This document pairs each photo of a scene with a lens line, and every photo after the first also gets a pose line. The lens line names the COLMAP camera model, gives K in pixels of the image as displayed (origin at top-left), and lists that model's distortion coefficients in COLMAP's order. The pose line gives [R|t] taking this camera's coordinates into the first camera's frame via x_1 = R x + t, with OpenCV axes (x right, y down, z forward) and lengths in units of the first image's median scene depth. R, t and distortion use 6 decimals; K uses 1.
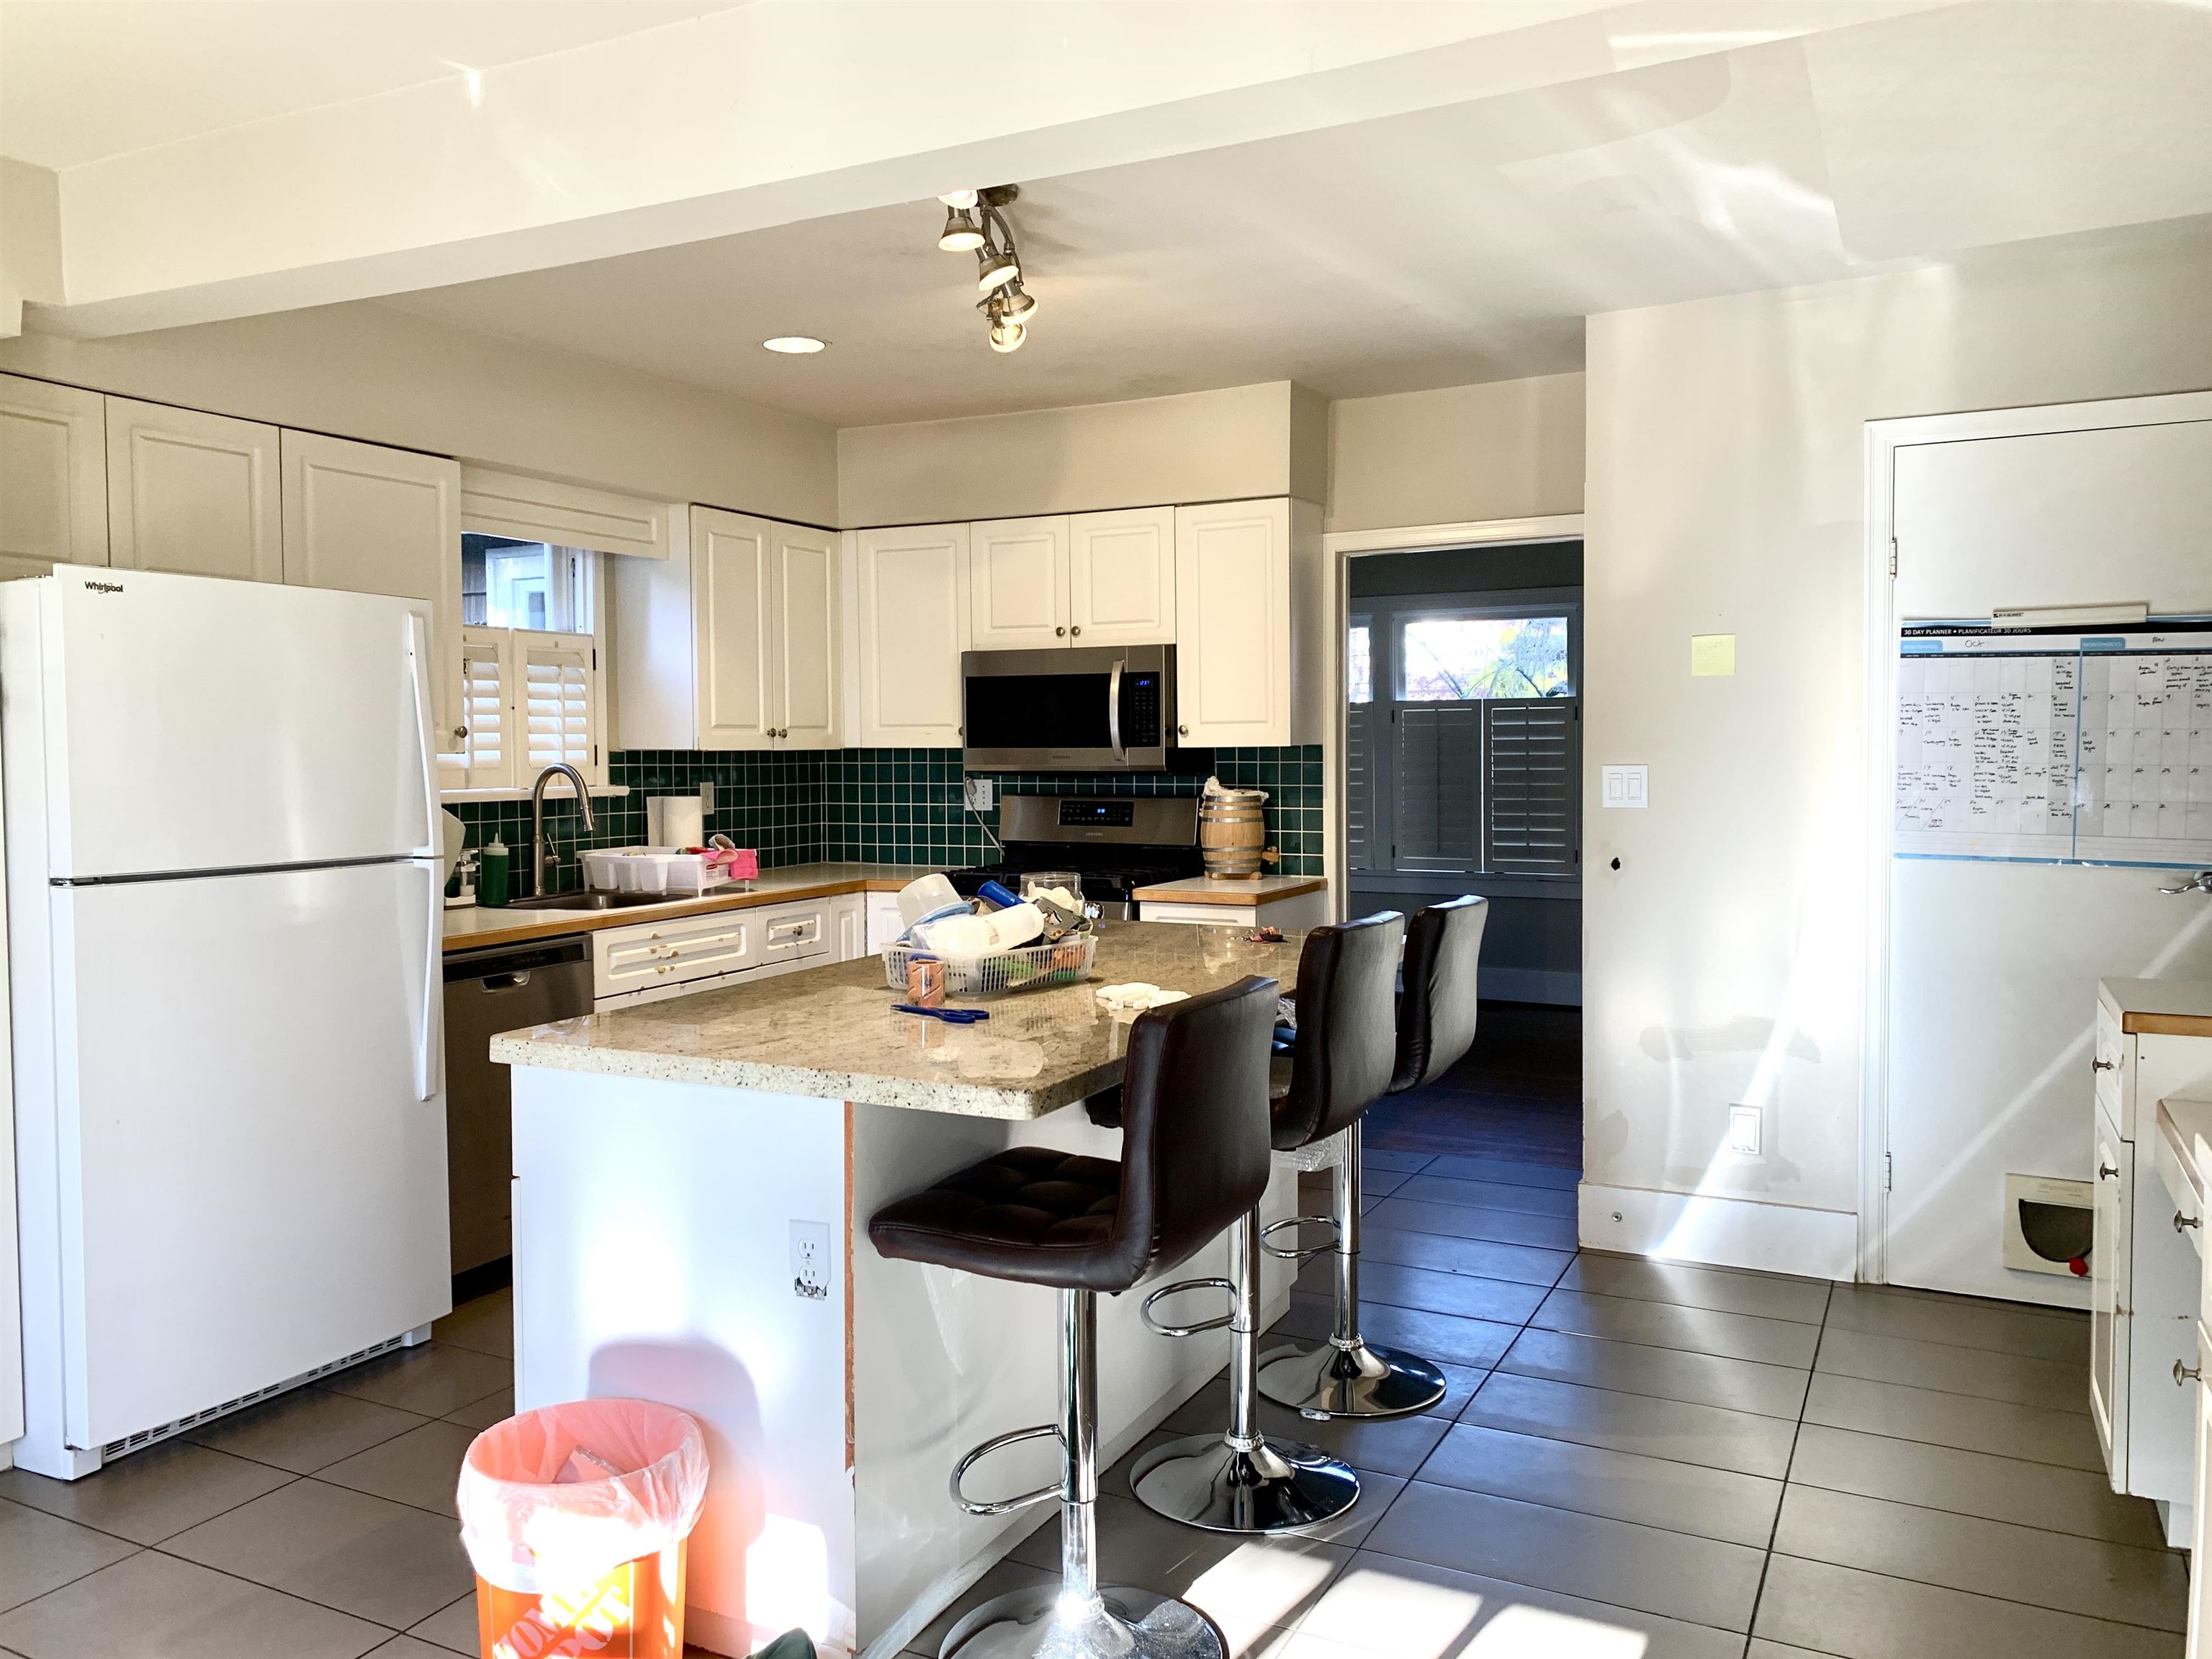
lens RADIAL K [[1717.5, 0, 1116.2], [0, 1717.5, 807.4], [0, 0, 1]] dist [0.074633, -0.107183]
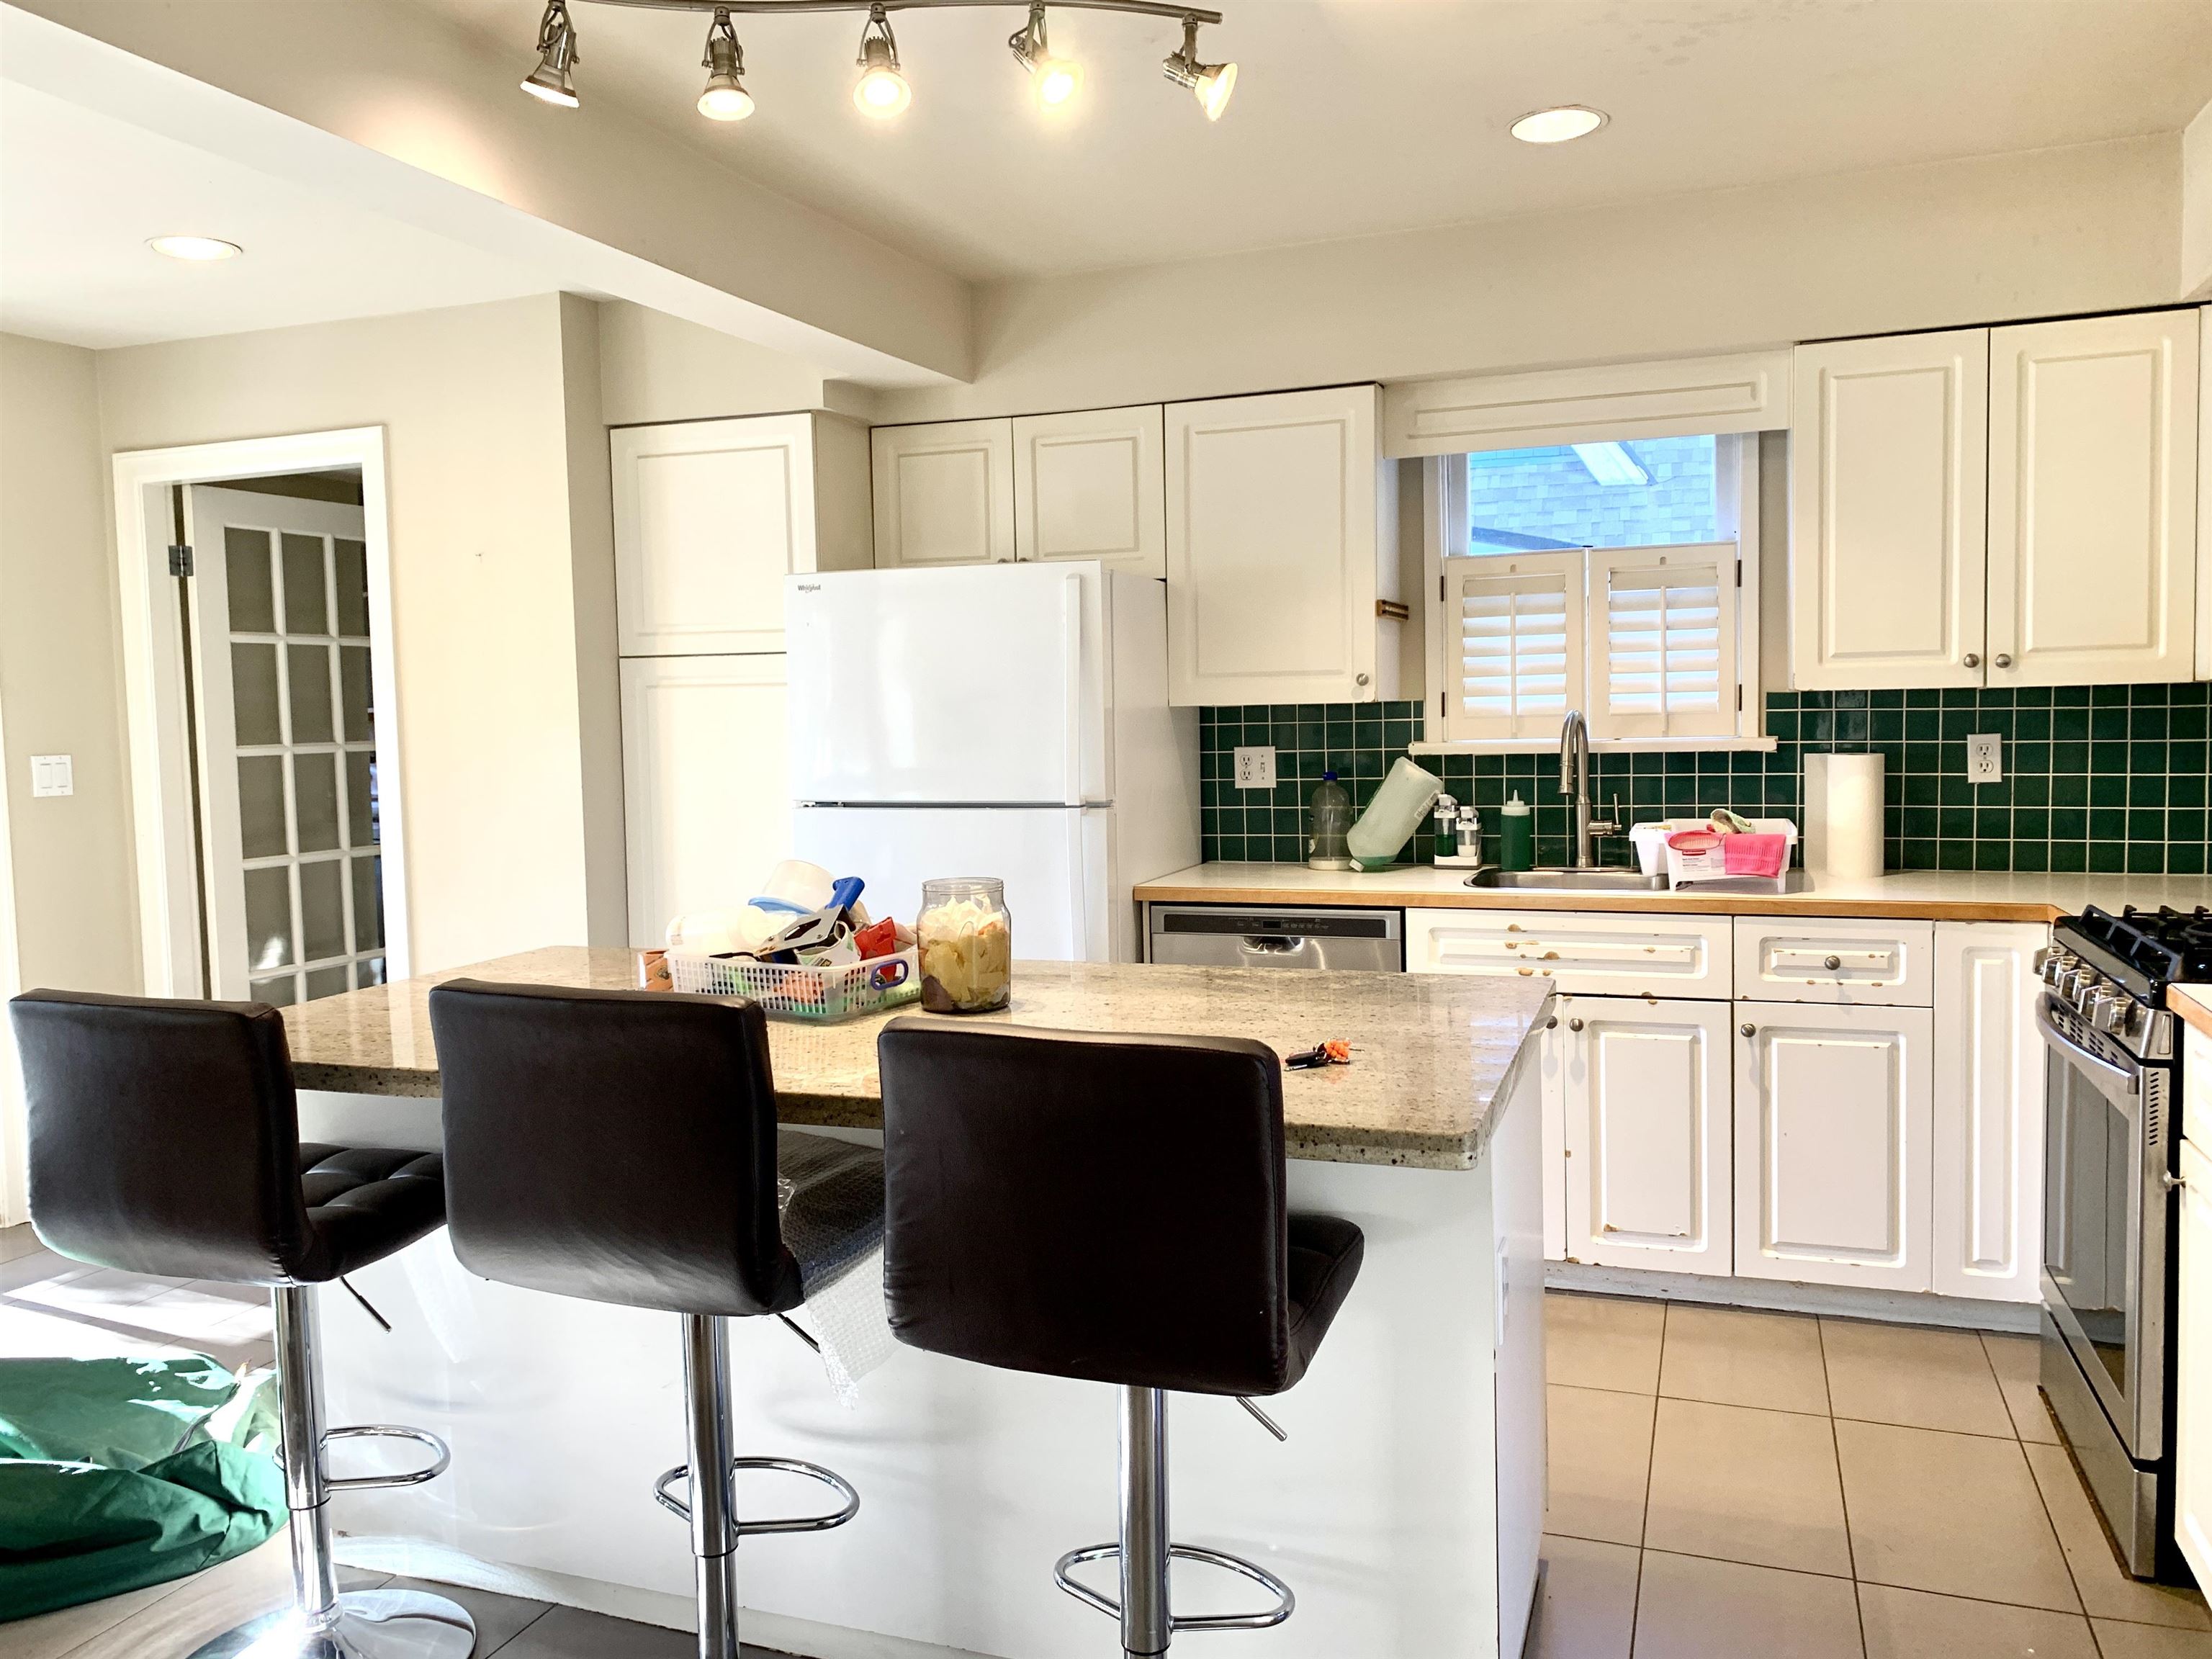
lens RADIAL K [[1717.5, 0, 1116.2], [0, 1717.5, 807.4], [0, 0, 1]] dist [0.074633, -0.107183]
pose [[0.068789, 0.065634, -0.995470, 0.876201], [-0.016693, 0.997770, 0.064632, -0.051406], [0.997492, 0.012171, 0.069731, 1.285591]]
